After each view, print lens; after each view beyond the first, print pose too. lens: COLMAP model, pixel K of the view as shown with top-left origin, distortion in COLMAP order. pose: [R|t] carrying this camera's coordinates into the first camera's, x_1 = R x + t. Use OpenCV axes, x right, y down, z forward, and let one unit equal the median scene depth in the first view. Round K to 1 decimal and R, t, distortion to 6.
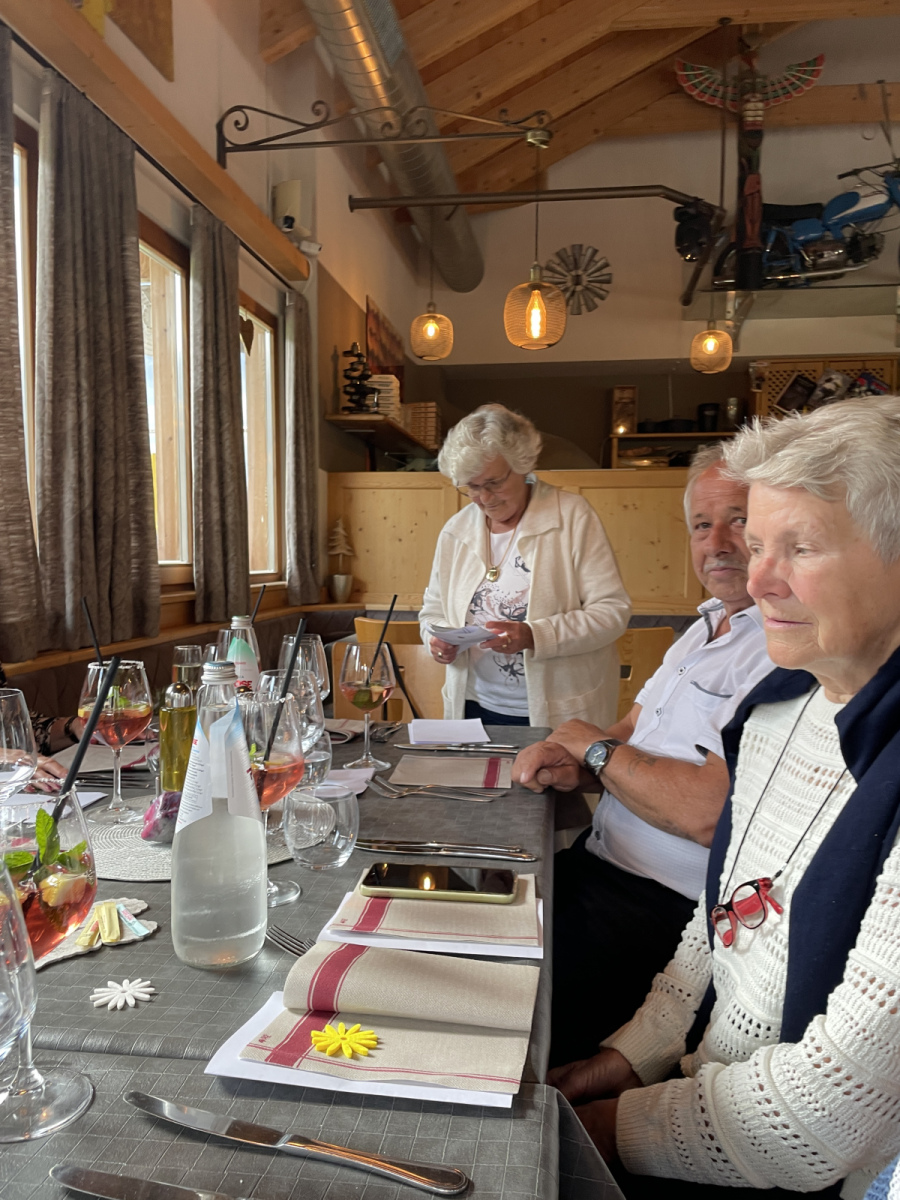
lens RADIAL K [[909.5, 0, 444.4], [0, 909.5, 605.5], [0, 0, 1]] dist [0.089661, -0.134868]
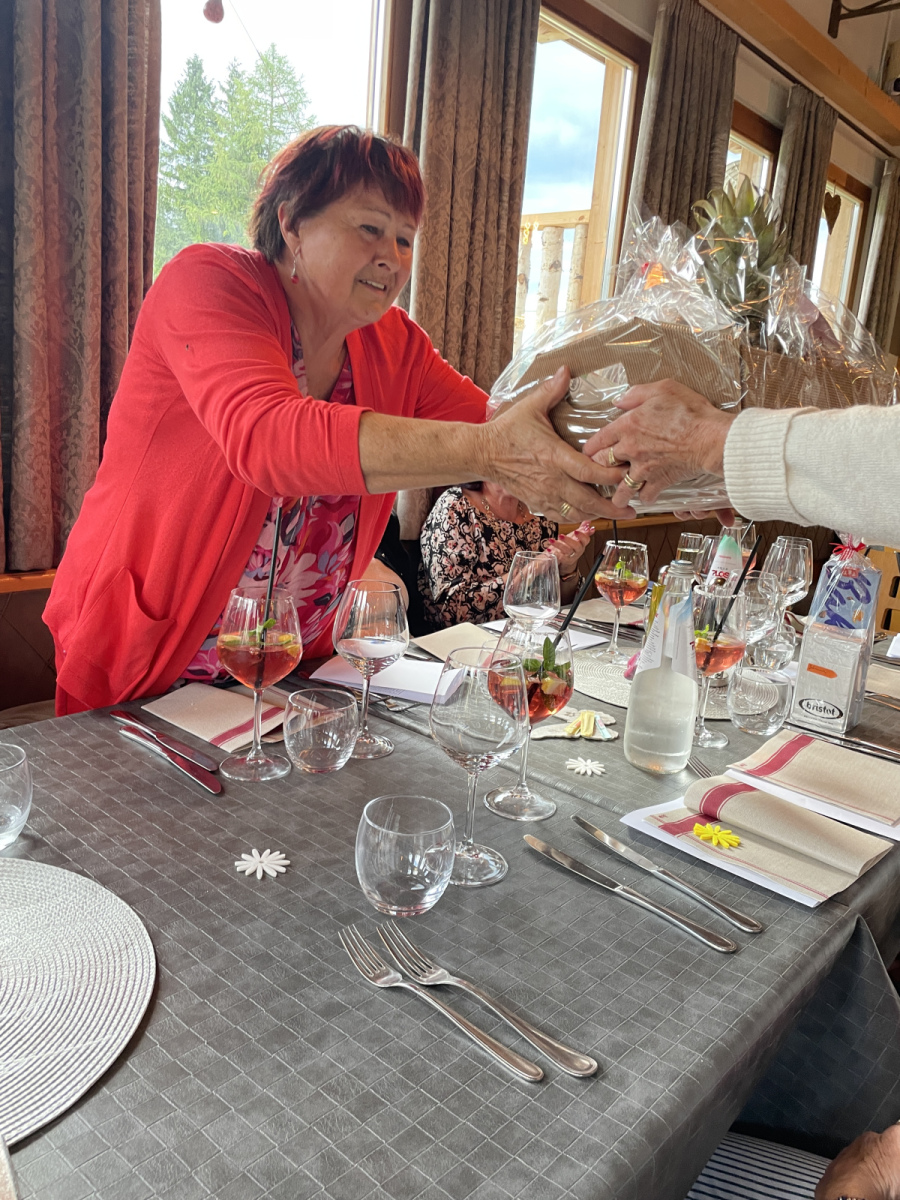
lens RADIAL K [[908.8, 0, 454.3], [0, 908.8, 617.5], [0, 0, 1]] dist [0.095627, -0.126061]
pose [[0.833219, 0.193012, -0.518162, 0.041719], [-0.110012, 0.976231, 0.186737, -0.016007], [0.541889, -0.098589, 0.834648, -0.071871]]
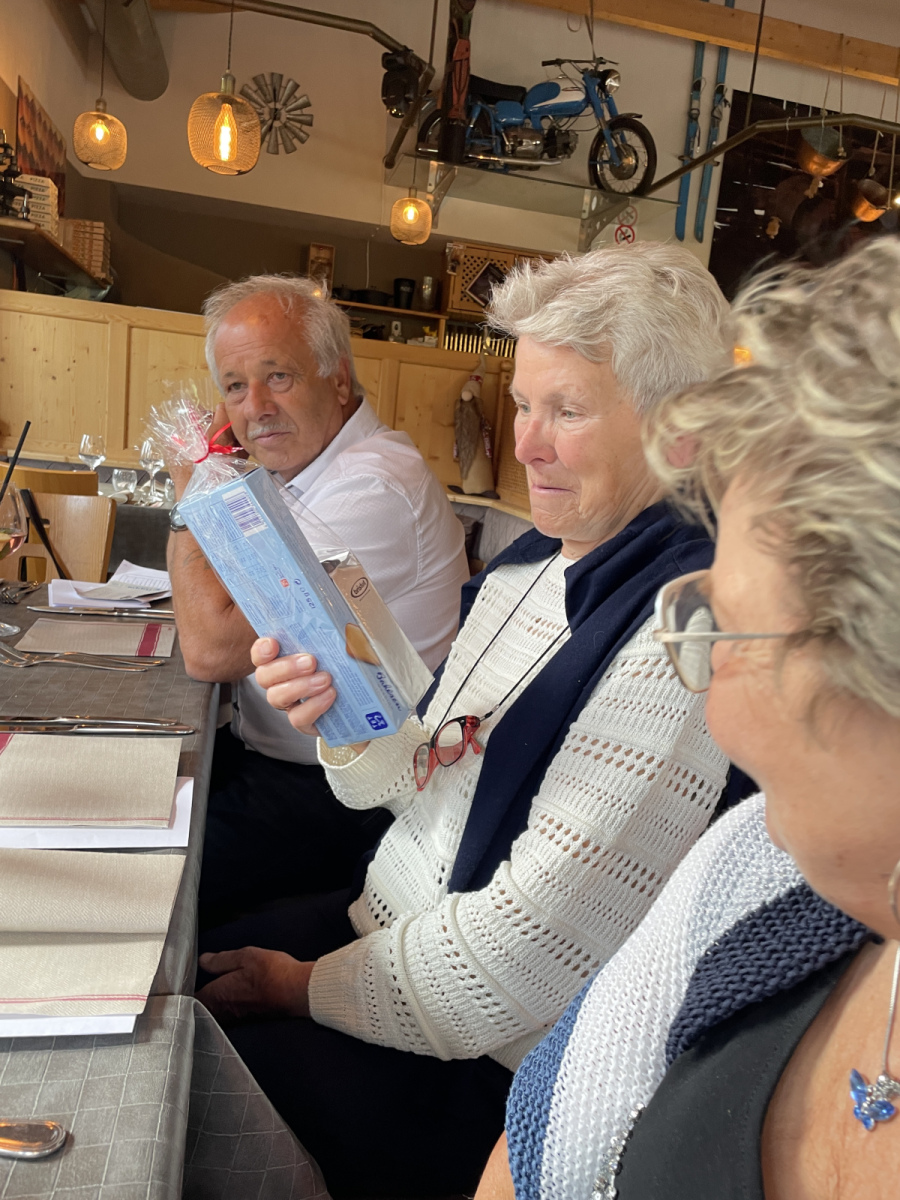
lens RADIAL K [[908.8, 0, 454.3], [0, 908.8, 617.5], [0, 0, 1]] dist [0.095627, -0.126061]
pose [[0.937032, 0.023834, 0.348428, 0.007186], [-0.073807, 0.988649, 0.130864, 0.009525], [-0.341354, -0.148340, 0.928155, 0.032808]]
